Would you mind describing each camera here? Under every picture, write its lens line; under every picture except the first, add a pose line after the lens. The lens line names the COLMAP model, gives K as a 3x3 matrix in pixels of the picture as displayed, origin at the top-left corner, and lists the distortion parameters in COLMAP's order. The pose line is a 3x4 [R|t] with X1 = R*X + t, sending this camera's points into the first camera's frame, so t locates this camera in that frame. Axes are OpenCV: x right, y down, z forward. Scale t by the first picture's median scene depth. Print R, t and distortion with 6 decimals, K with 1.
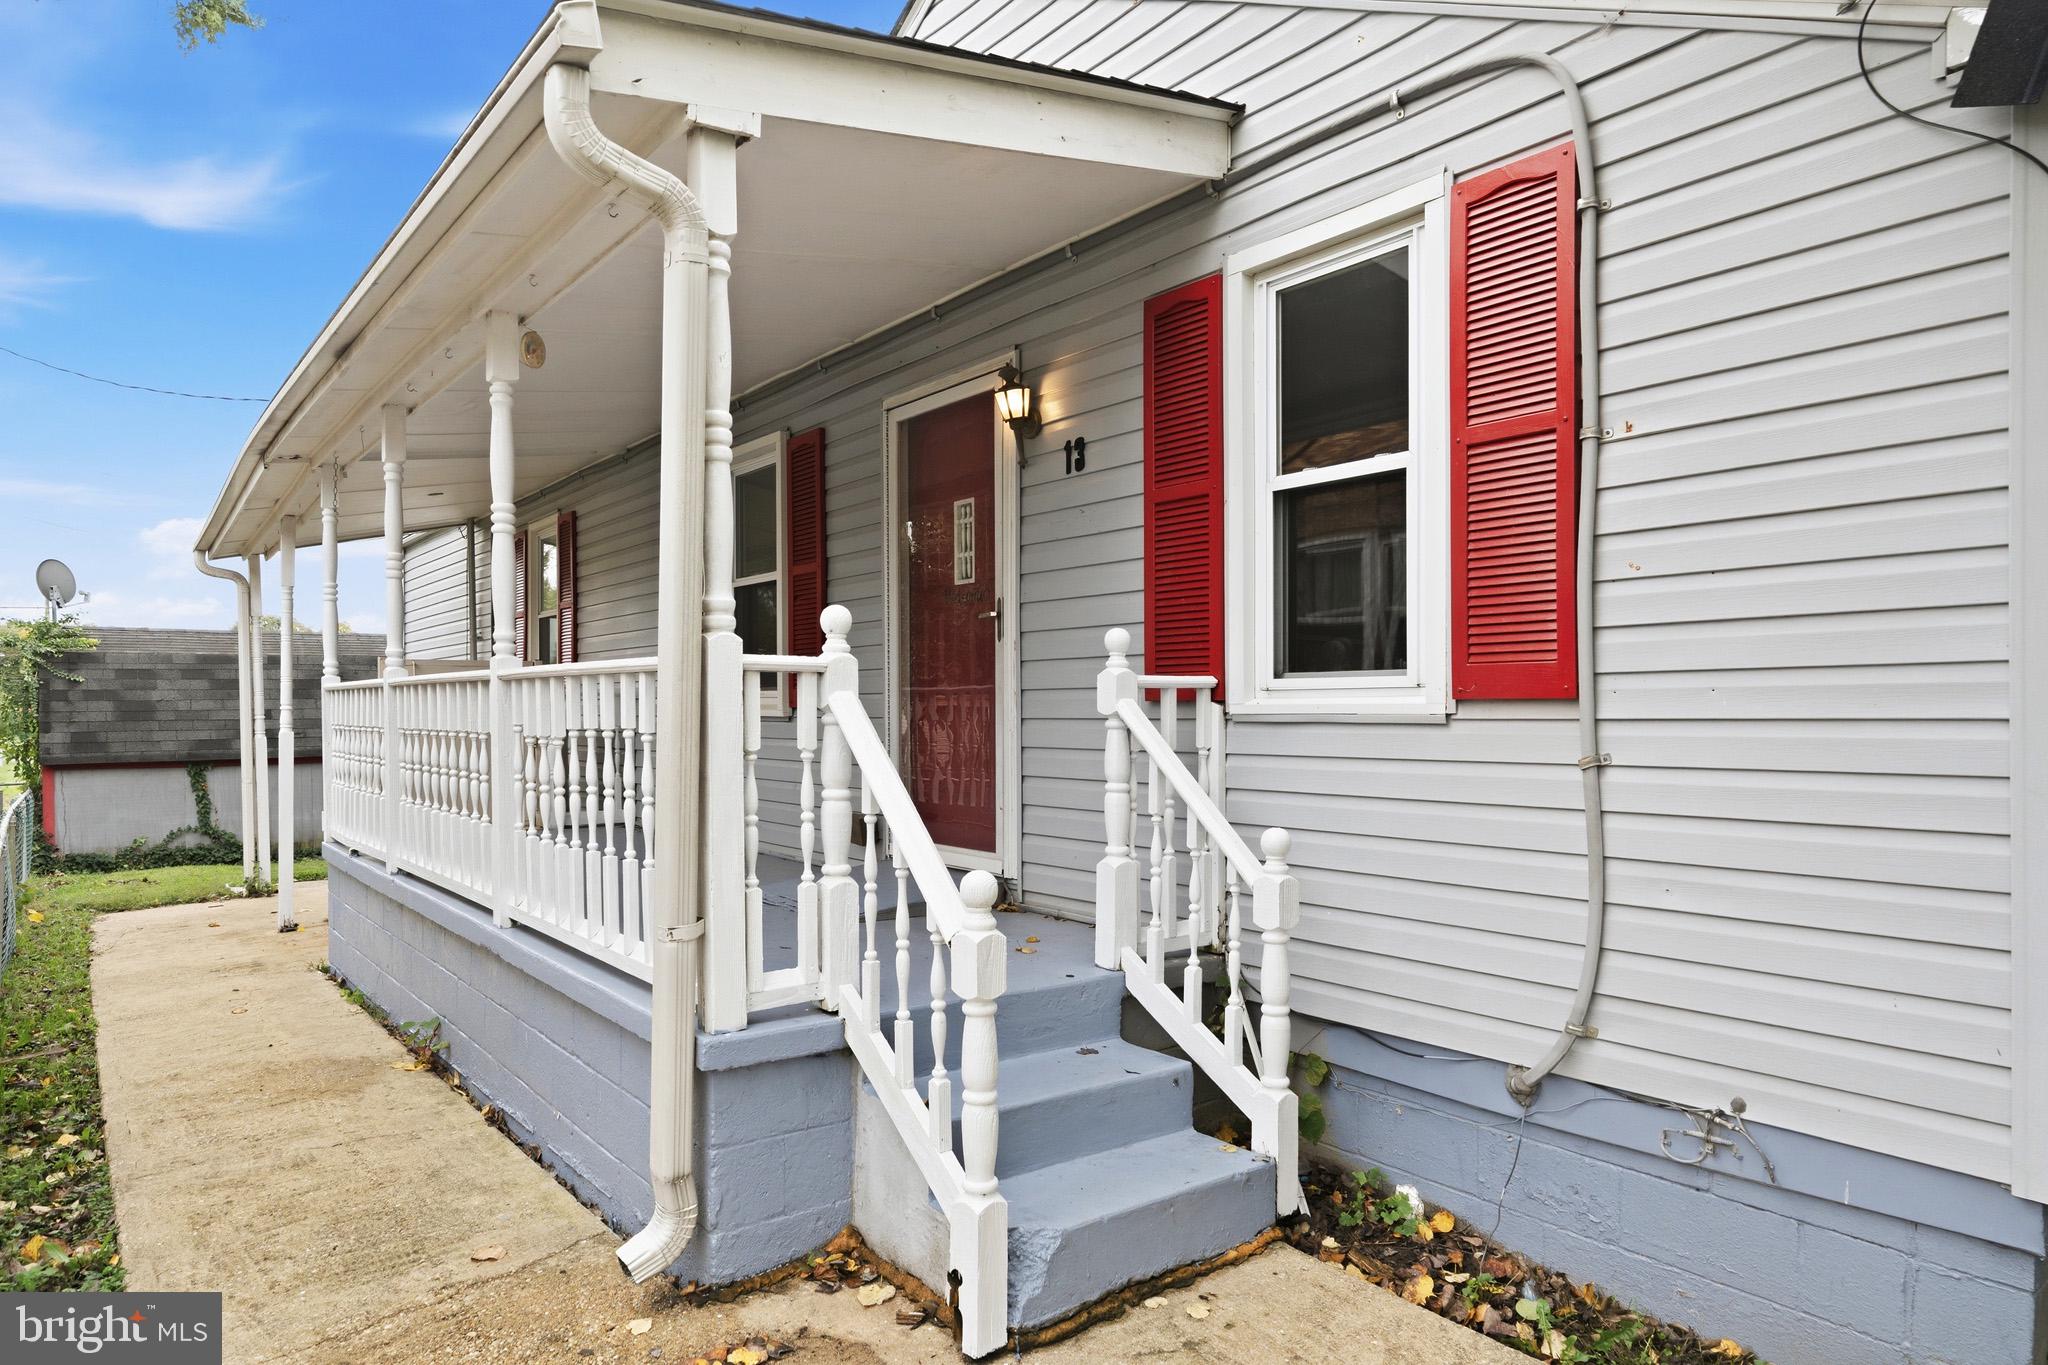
lens RADIAL K [[1249.0, 0, 978.7], [0, 1249.0, 714.5], [0, 0, 1]] dist [-0.000379, 0.003861]
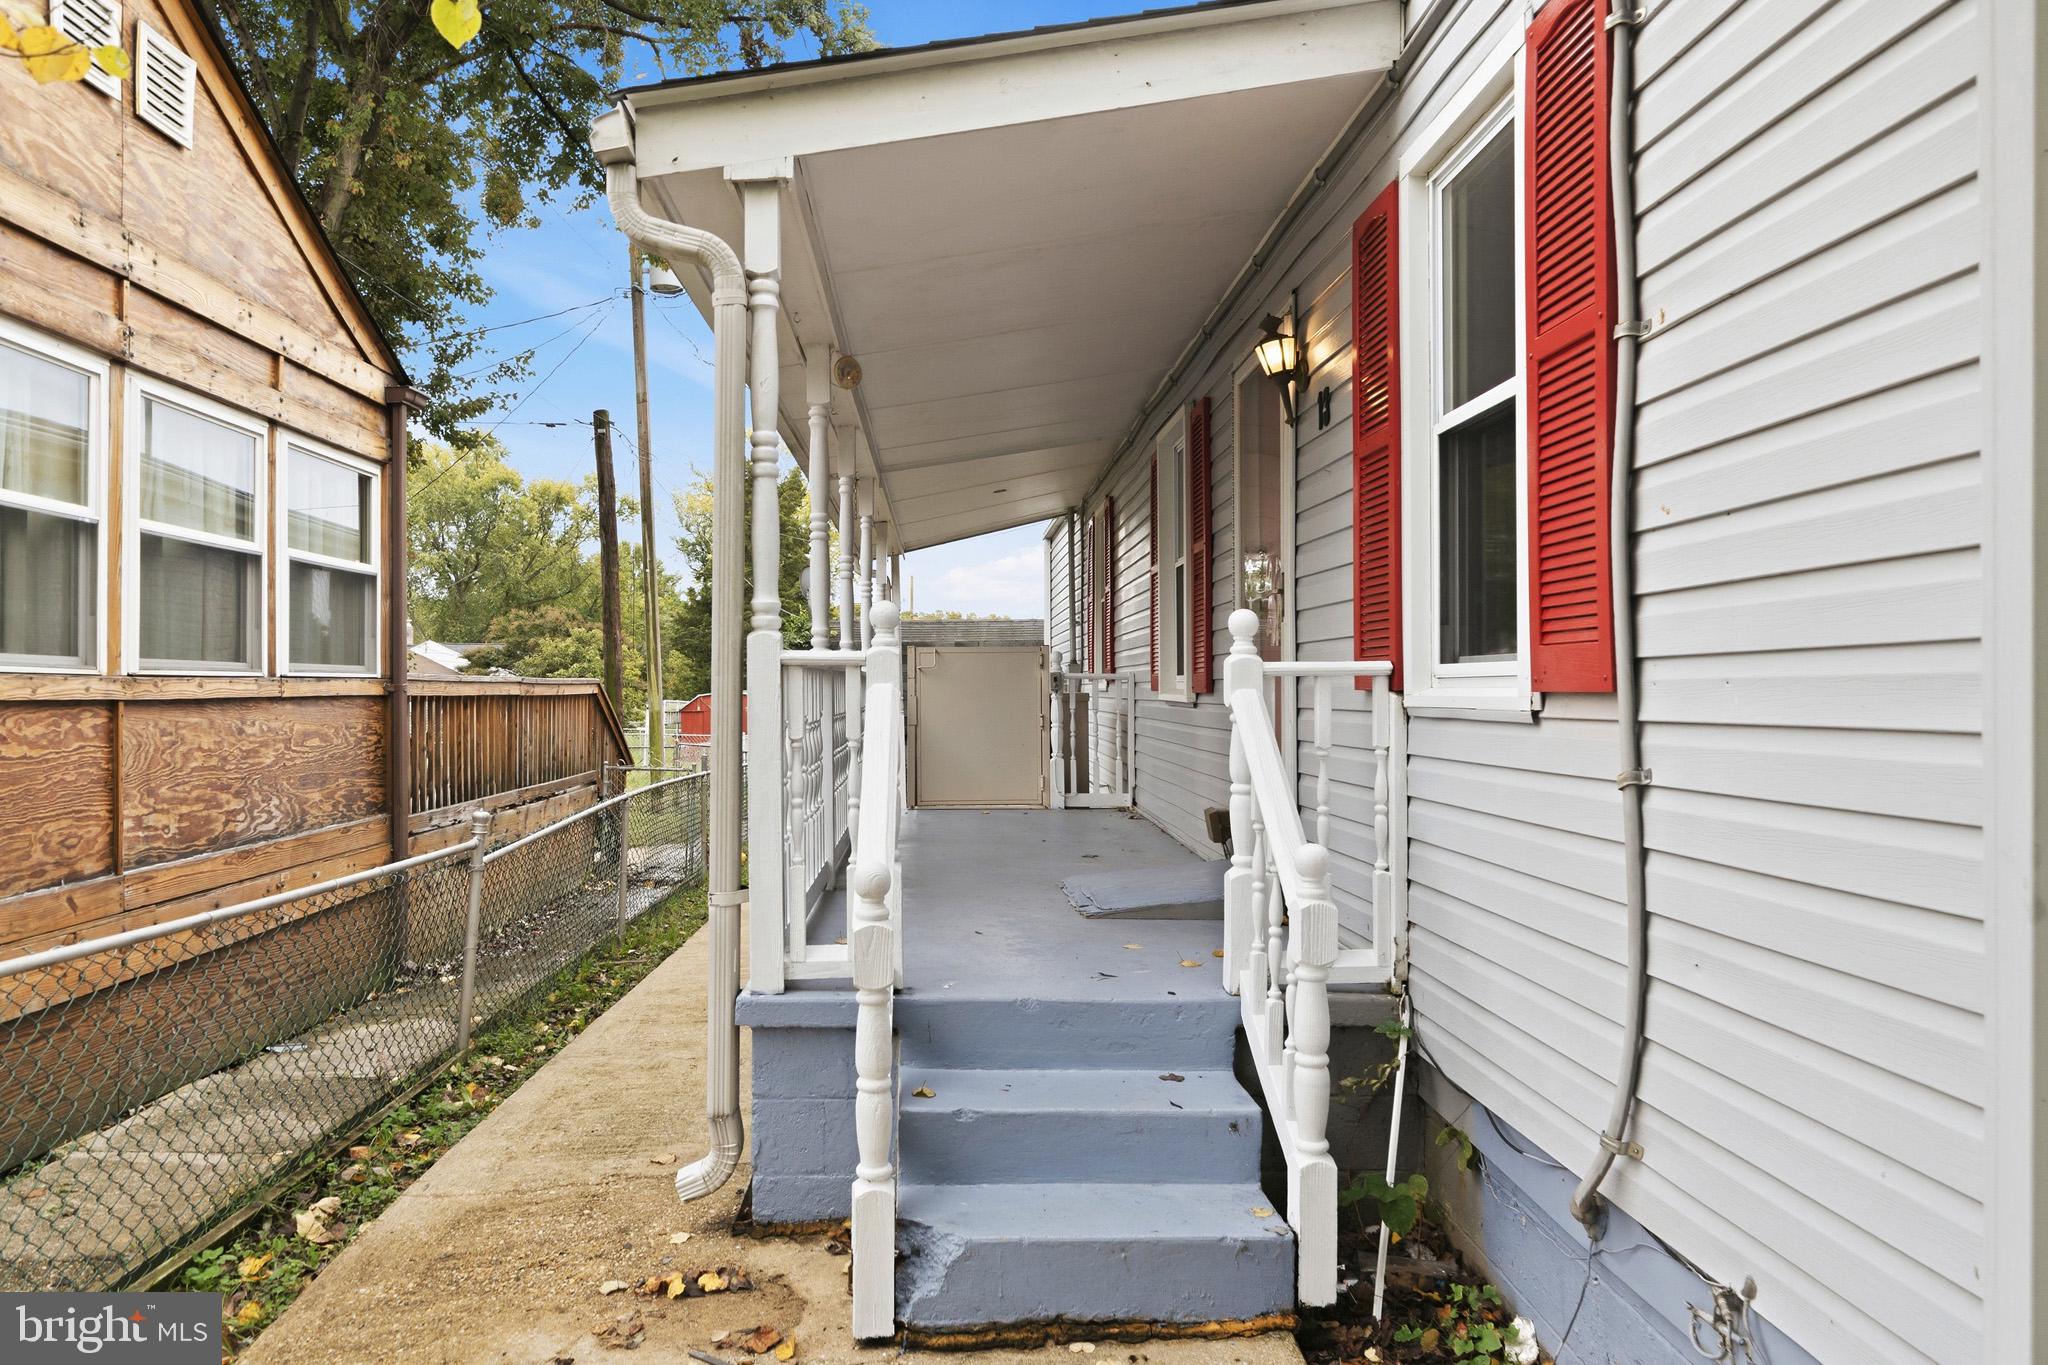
lens RADIAL K [[1361.7, 0, 1003.1], [0, 1361.7, 681.0], [0, 0, 1]] dist [0.007099, 0.002483]
pose [[0.813269, -0.002893, -0.581880, 0.652182], [-0.001614, 0.999973, -0.007228, -0.013336], [0.581885, 0.006817, 0.813242, 0.137710]]
